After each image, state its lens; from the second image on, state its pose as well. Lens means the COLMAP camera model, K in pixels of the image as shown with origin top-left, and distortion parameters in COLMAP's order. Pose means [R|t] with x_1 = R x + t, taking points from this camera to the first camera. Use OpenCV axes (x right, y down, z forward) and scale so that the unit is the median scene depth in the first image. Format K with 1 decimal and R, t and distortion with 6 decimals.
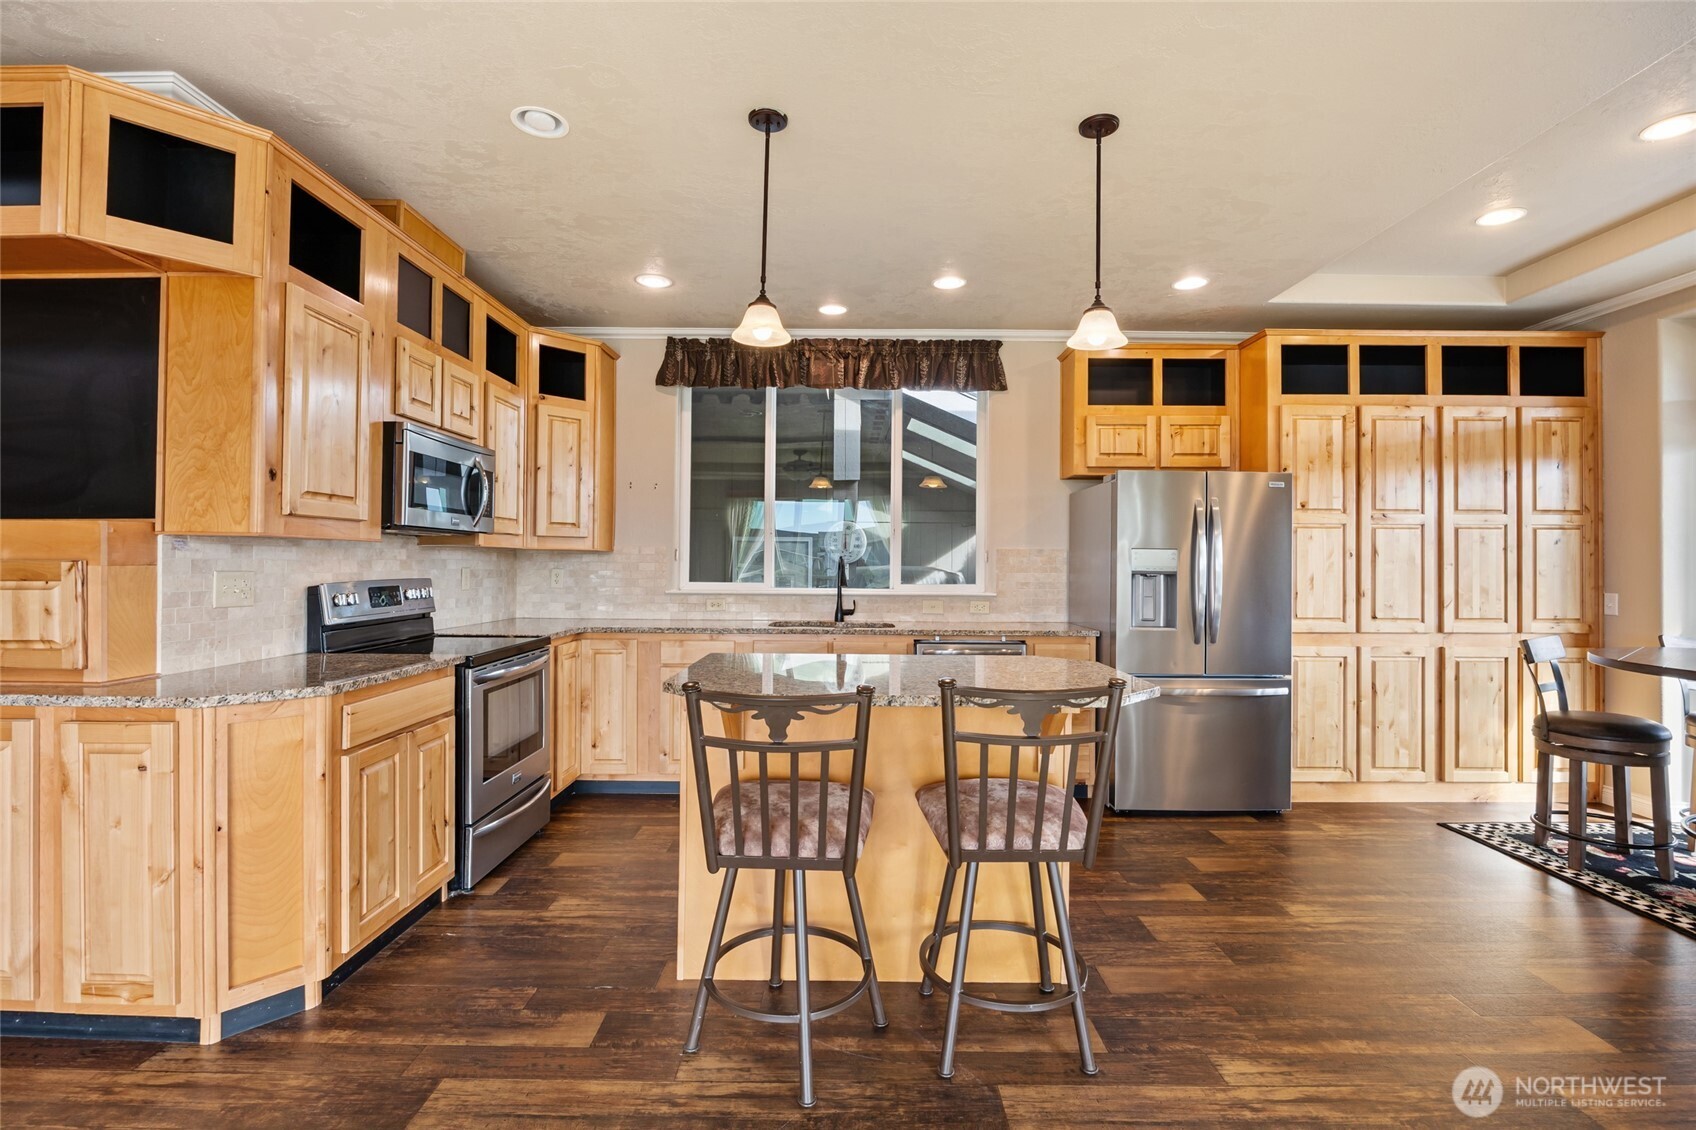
lens RADIAL K [[767.3, 0, 862.6], [0, 767.3, 559.8], [0, 0, 1]] dist [-0.011869, -0.000380]
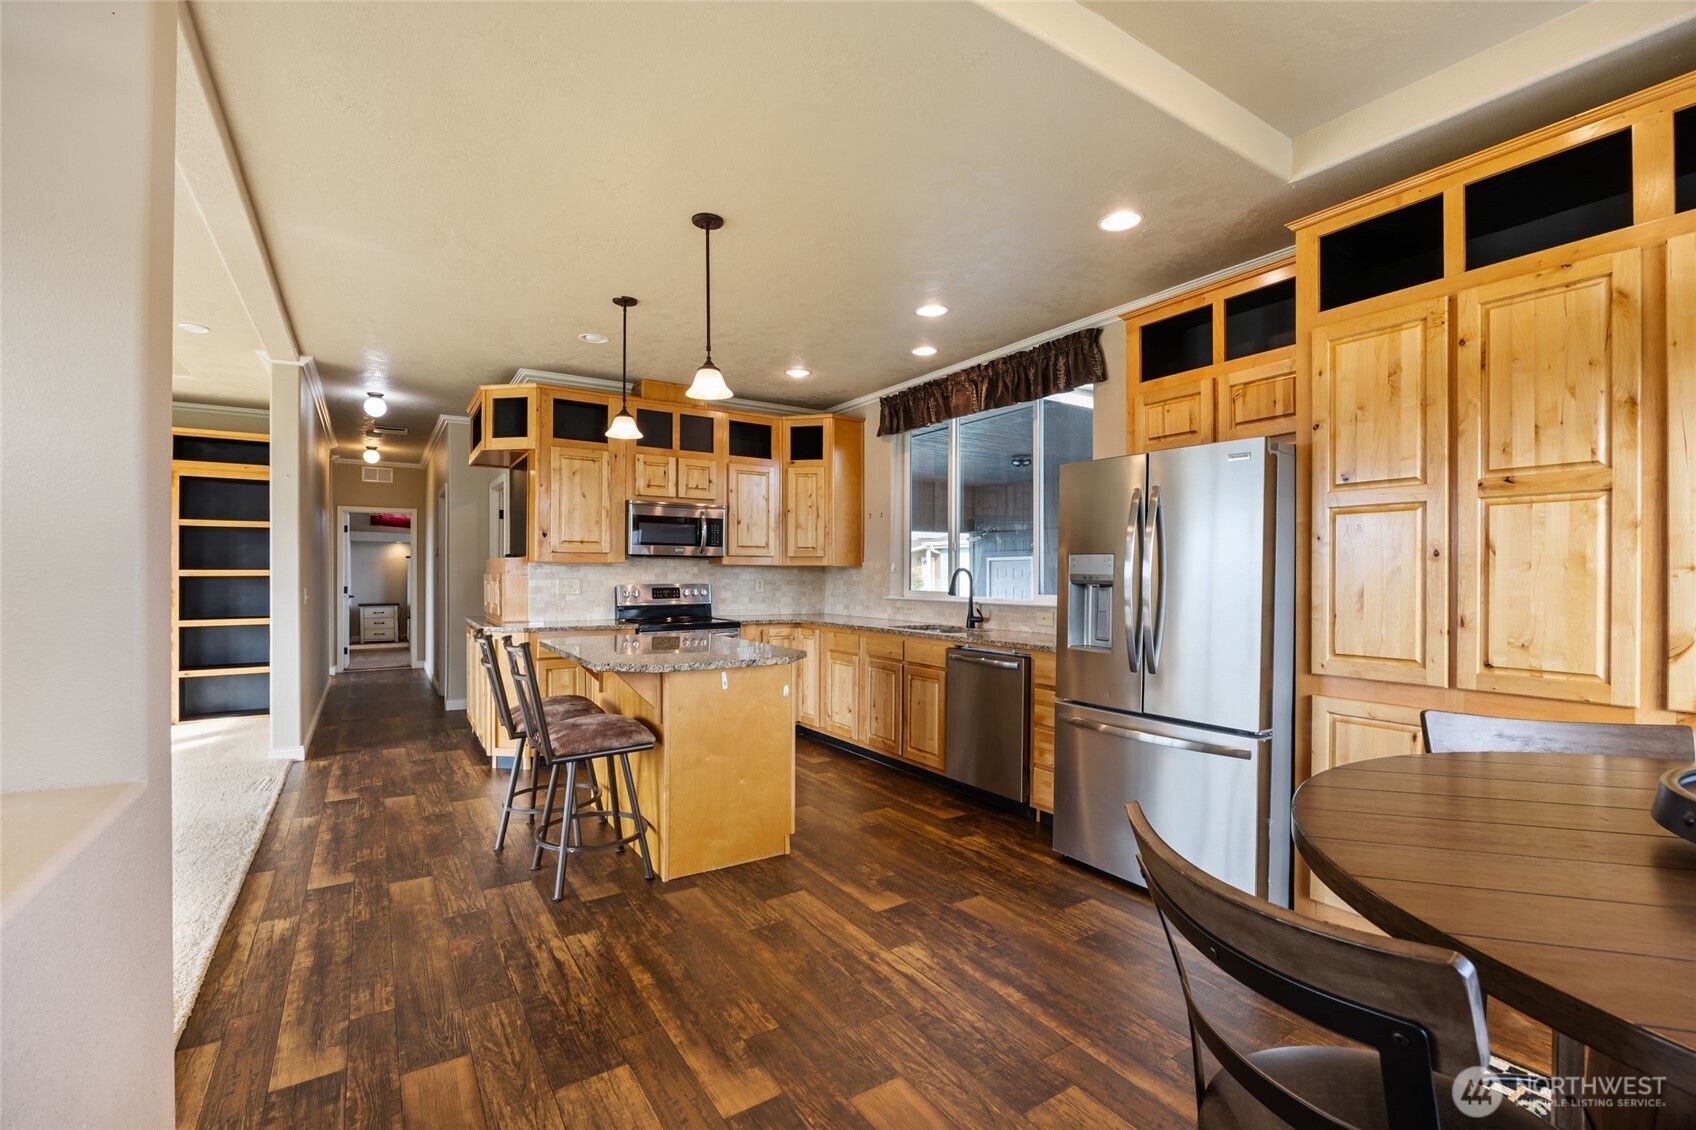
lens RADIAL K [[760.6, 0, 856.3], [0, 760.6, 576.9], [0, 0, 1]] dist [-0.011077, -0.000030]
pose [[0.539756, -0.003018, -0.841816, 0.879020], [0.003780, 0.999992, -0.001161, 0.010122], [0.841813, -0.002556, 0.539763, 0.312737]]
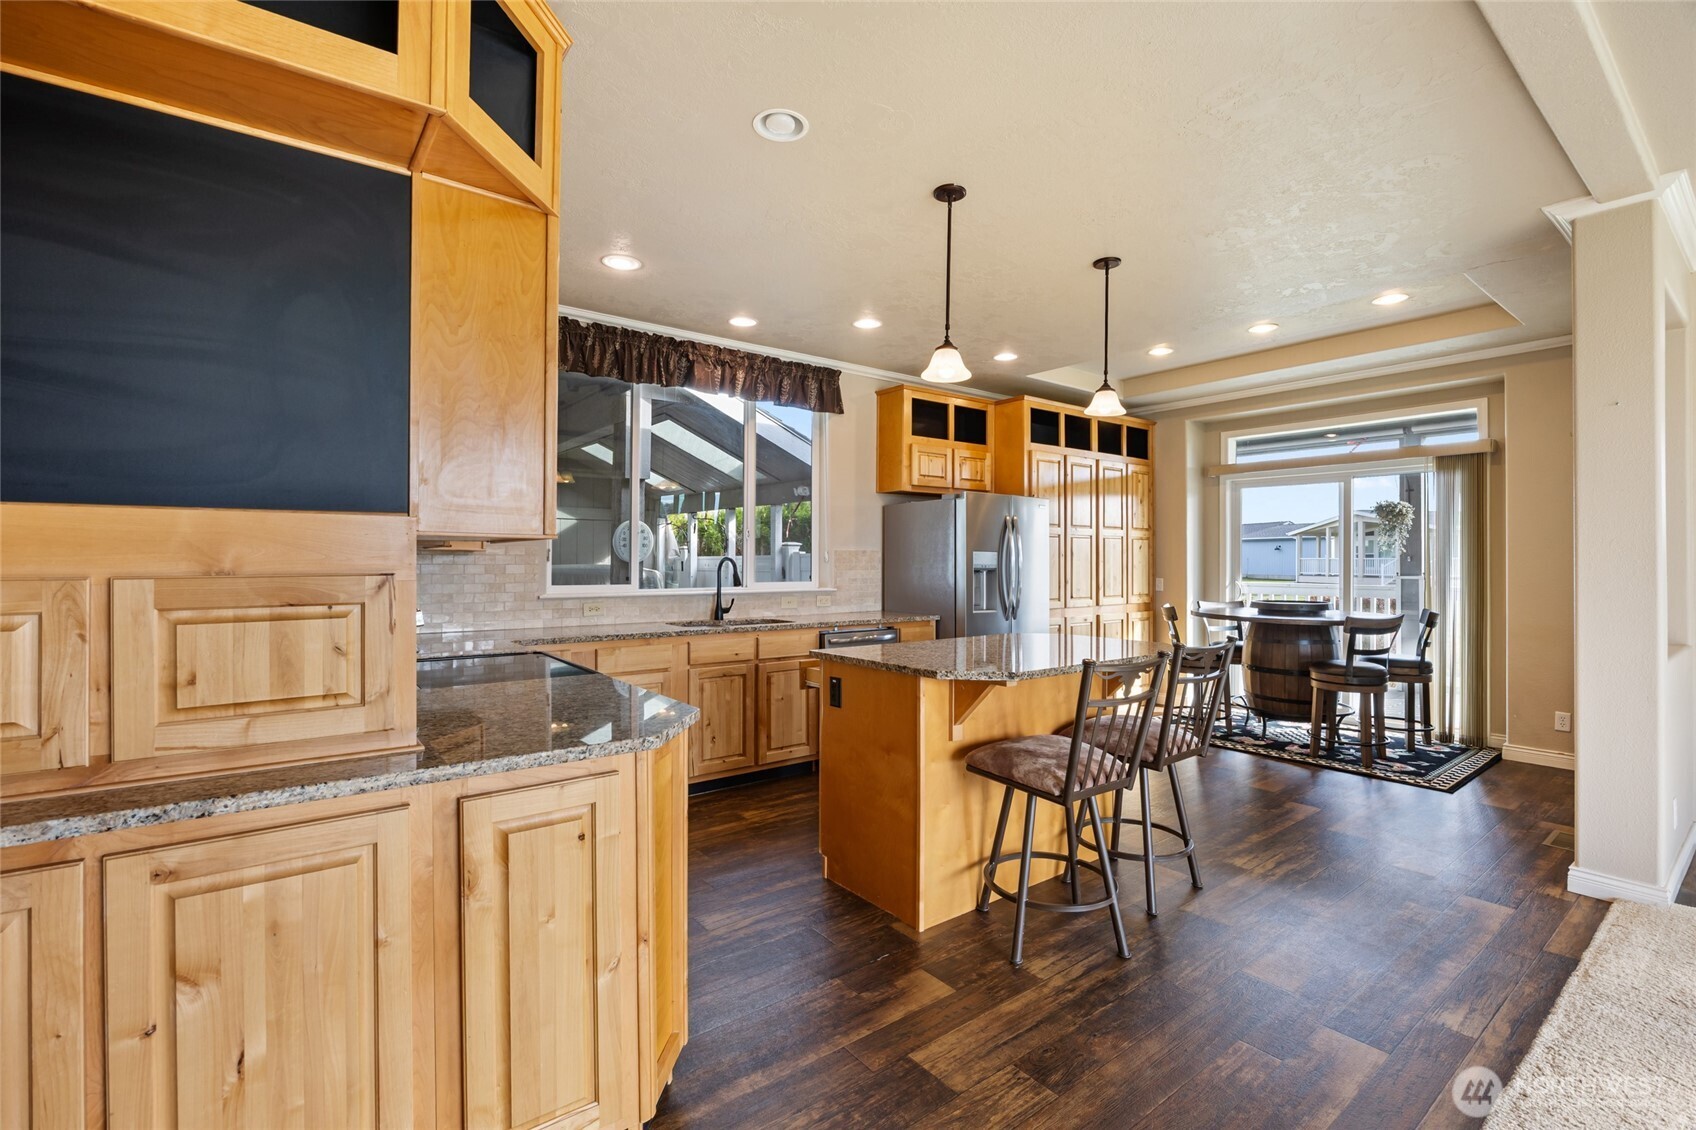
lens RADIAL K [[745.4, 0, 857.3], [0, 745.4, 558.7], [0, 0, 1]] dist [-0.016493, -0.000107]
pose [[0.791402, -0.003779, 0.611285, -0.552300], [0.000765, 0.999986, 0.005193, -0.007972], [-0.611296, -0.003642, 0.791394, 0.101118]]
